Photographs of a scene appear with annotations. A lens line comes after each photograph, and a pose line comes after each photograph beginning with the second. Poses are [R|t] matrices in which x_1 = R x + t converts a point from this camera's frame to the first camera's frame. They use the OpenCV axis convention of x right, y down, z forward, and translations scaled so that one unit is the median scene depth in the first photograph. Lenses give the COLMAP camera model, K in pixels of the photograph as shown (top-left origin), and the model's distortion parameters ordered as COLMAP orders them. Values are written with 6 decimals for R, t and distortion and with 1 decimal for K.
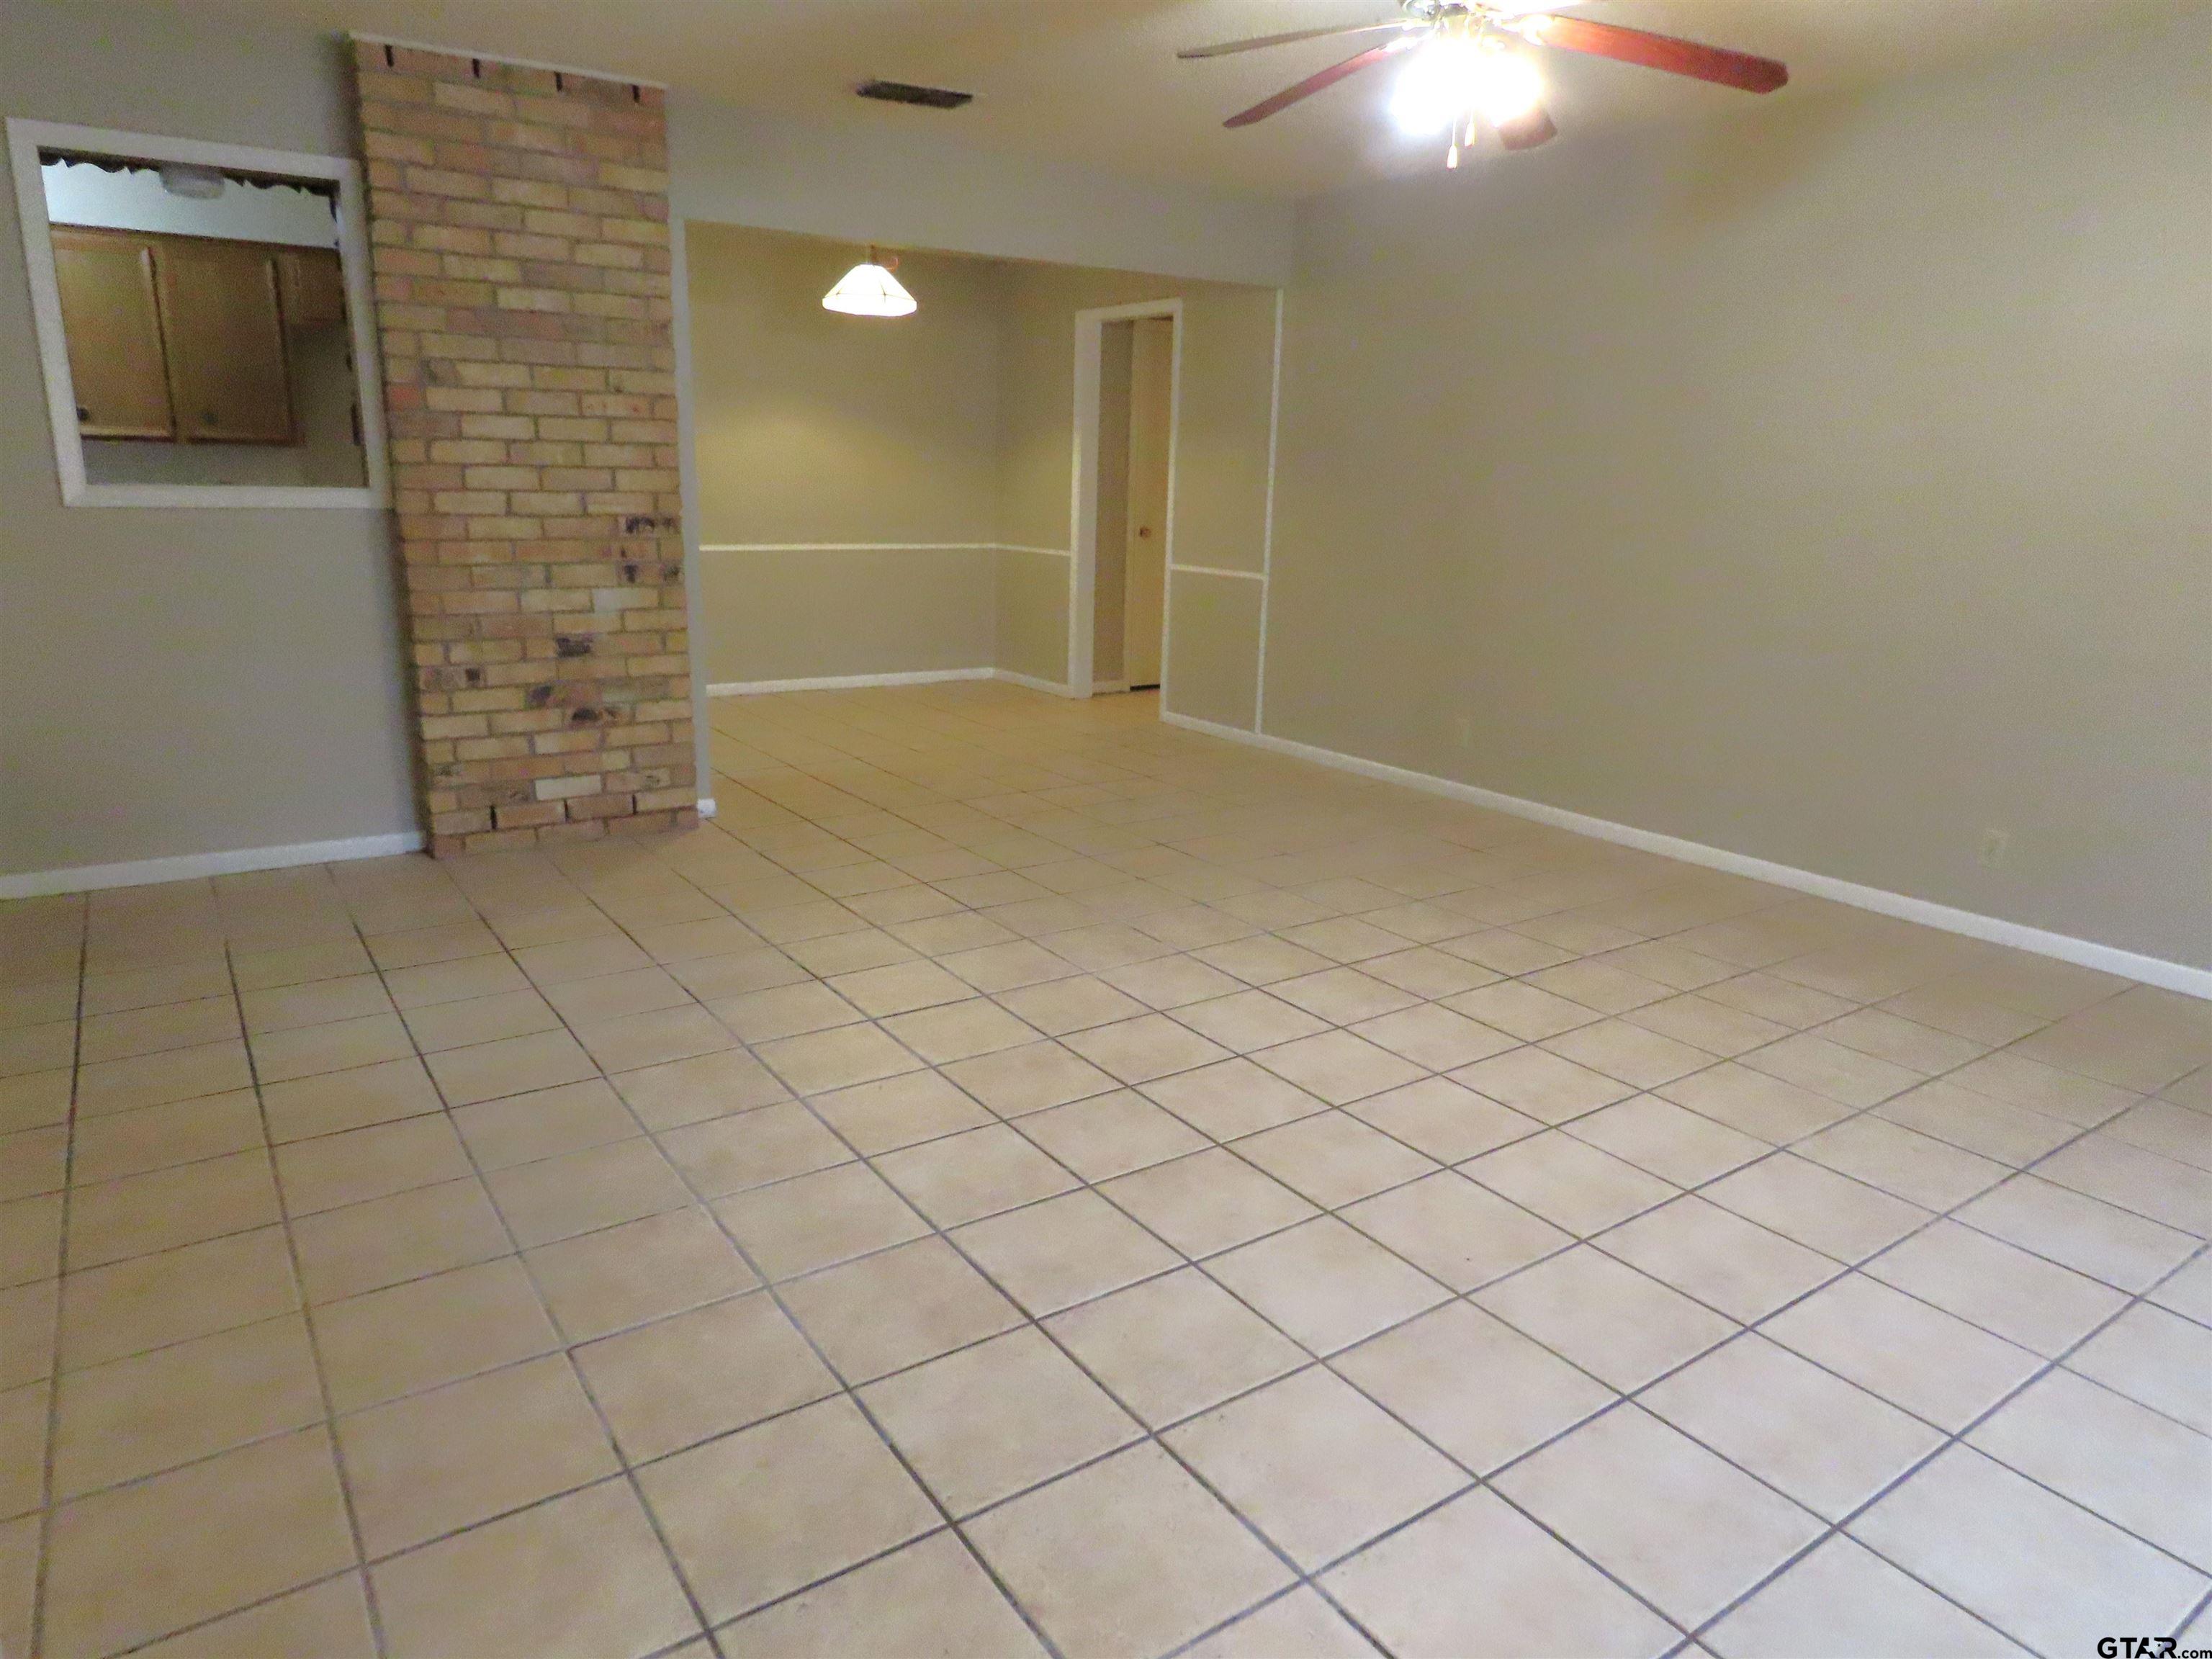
lens RADIAL K [[1406.9, 0, 1104.8], [0, 1406.9, 832.8], [0, 0, 1]] dist [-0.016400, 0.005038]
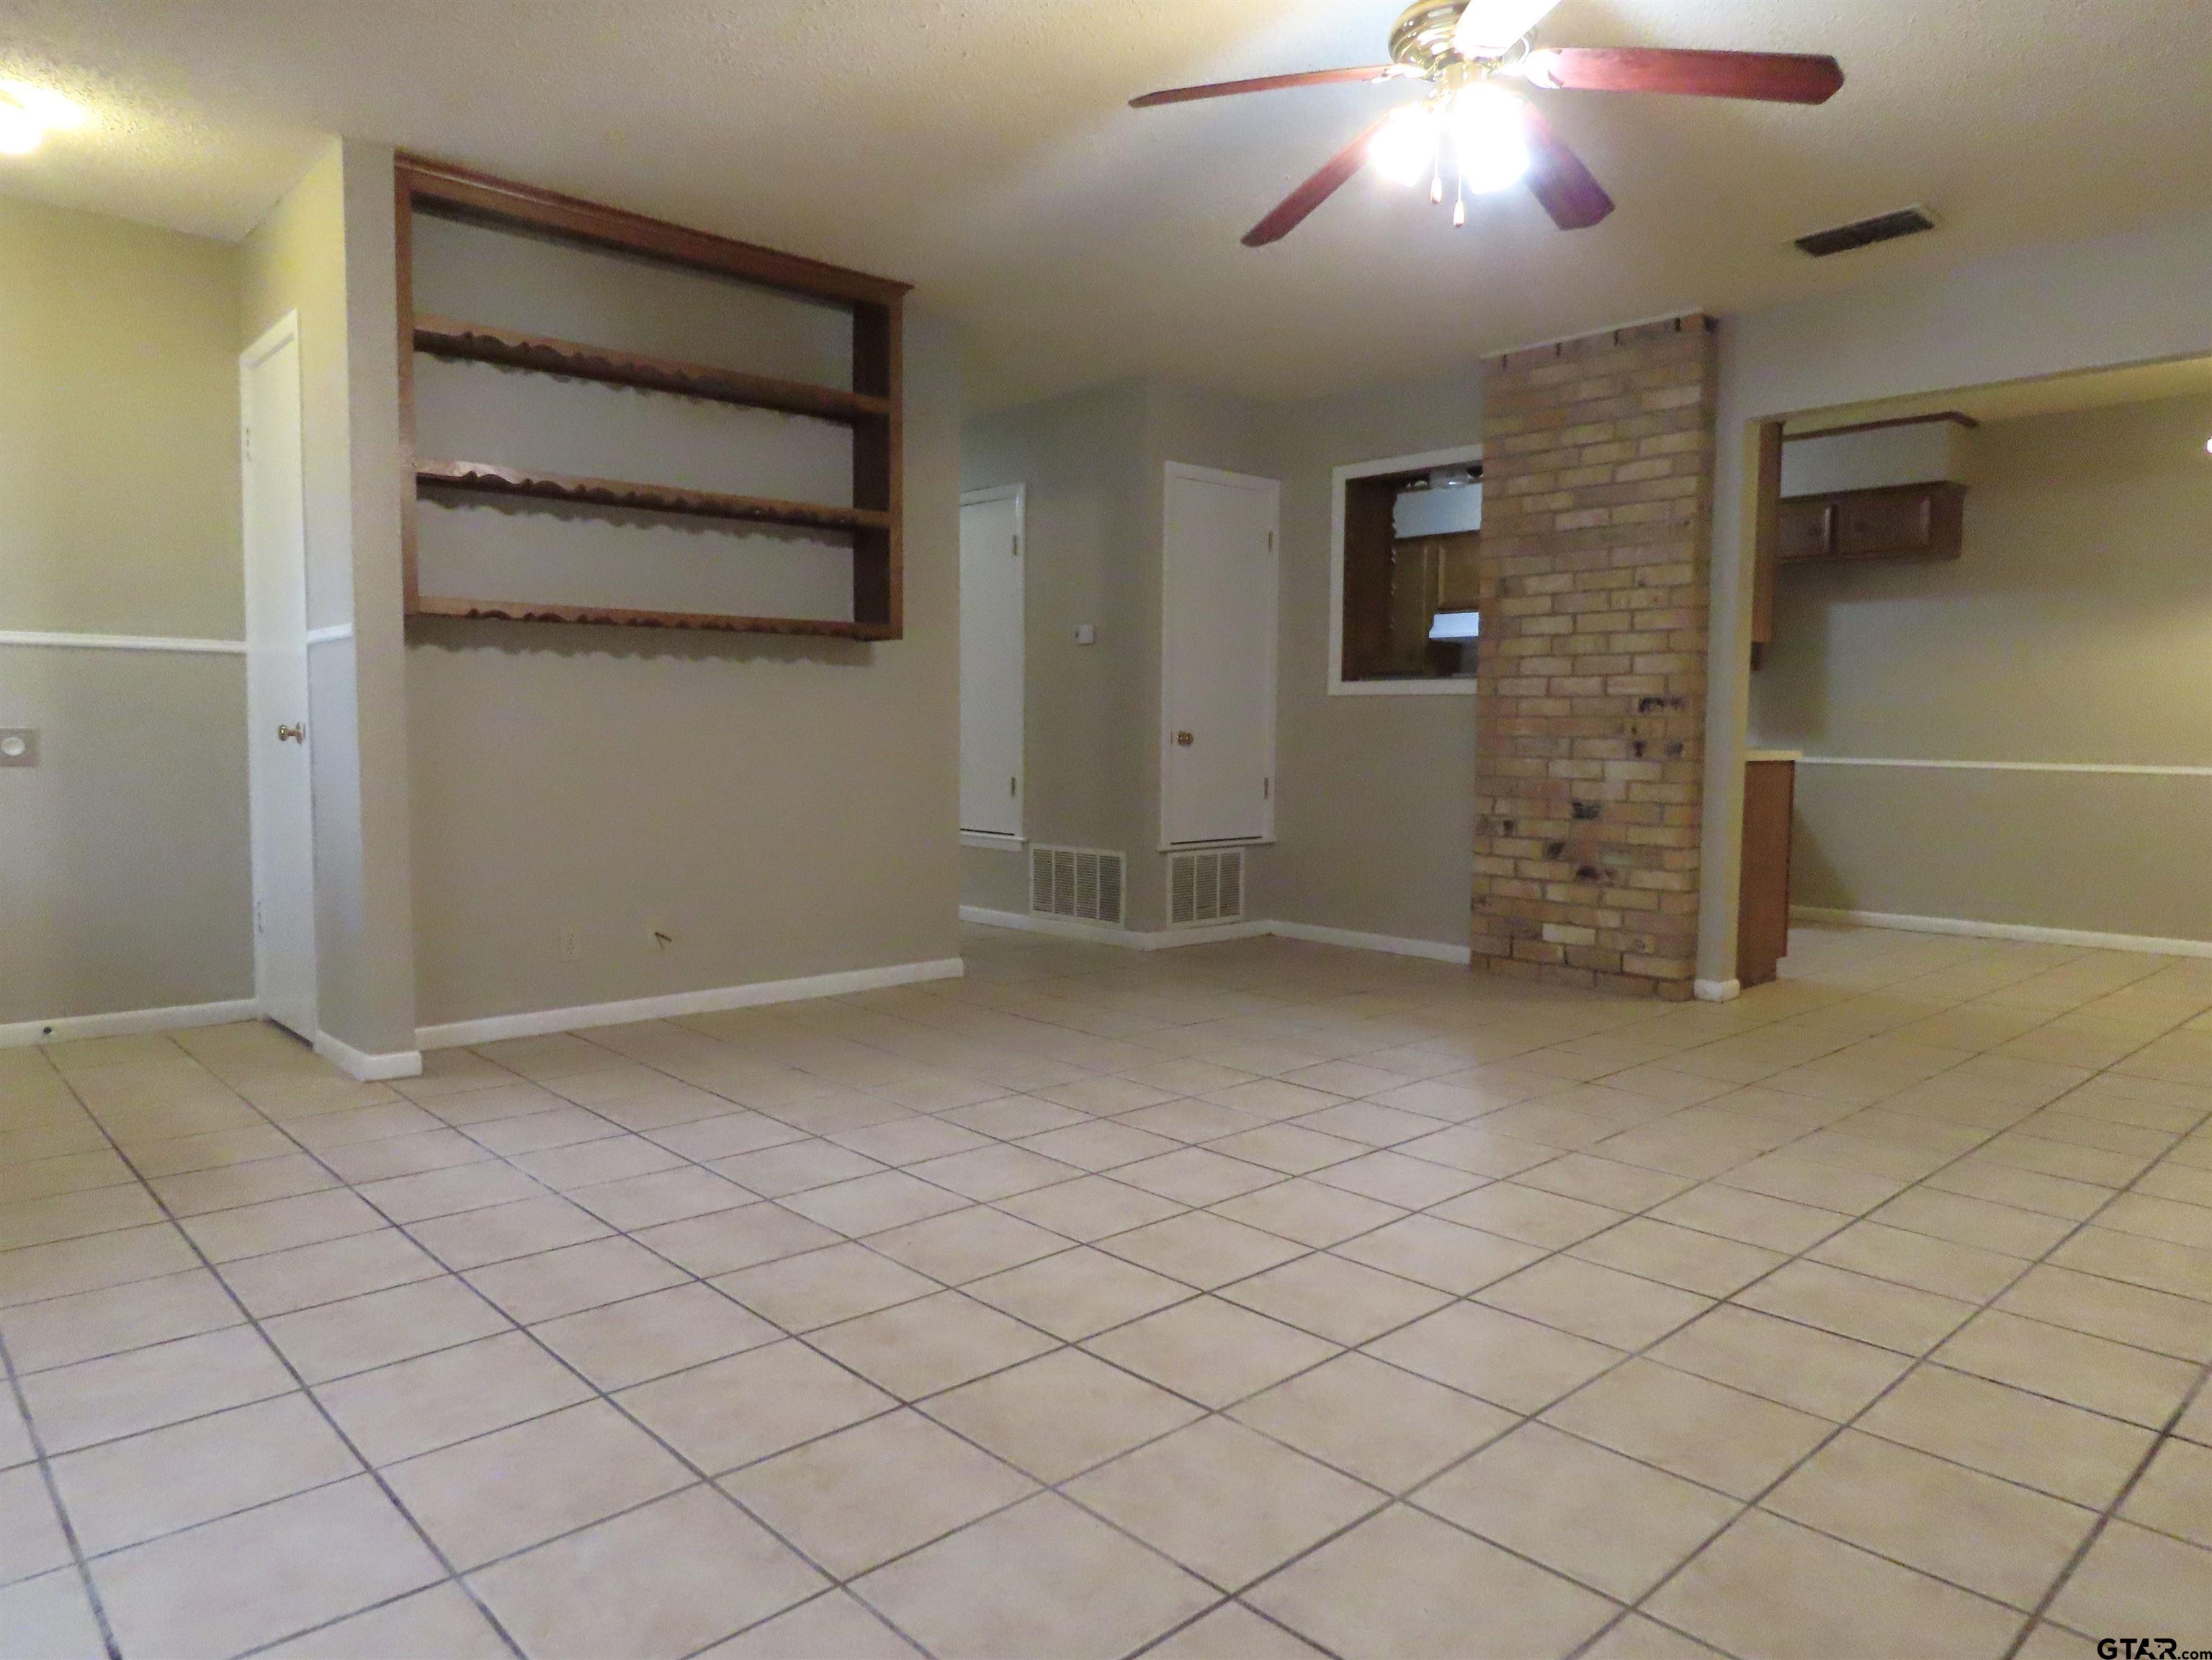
lens RADIAL K [[1407.1, 0, 1056.0], [0, 1407.1, 819.9], [0, 0, 1]] dist [-0.016400, 0.005038]
pose [[0.130816, 0.046256, -0.990327, 0.699371], [-0.253857, 0.967172, 0.011641, -0.031471], [0.958355, 0.249879, 0.138264, 0.450227]]
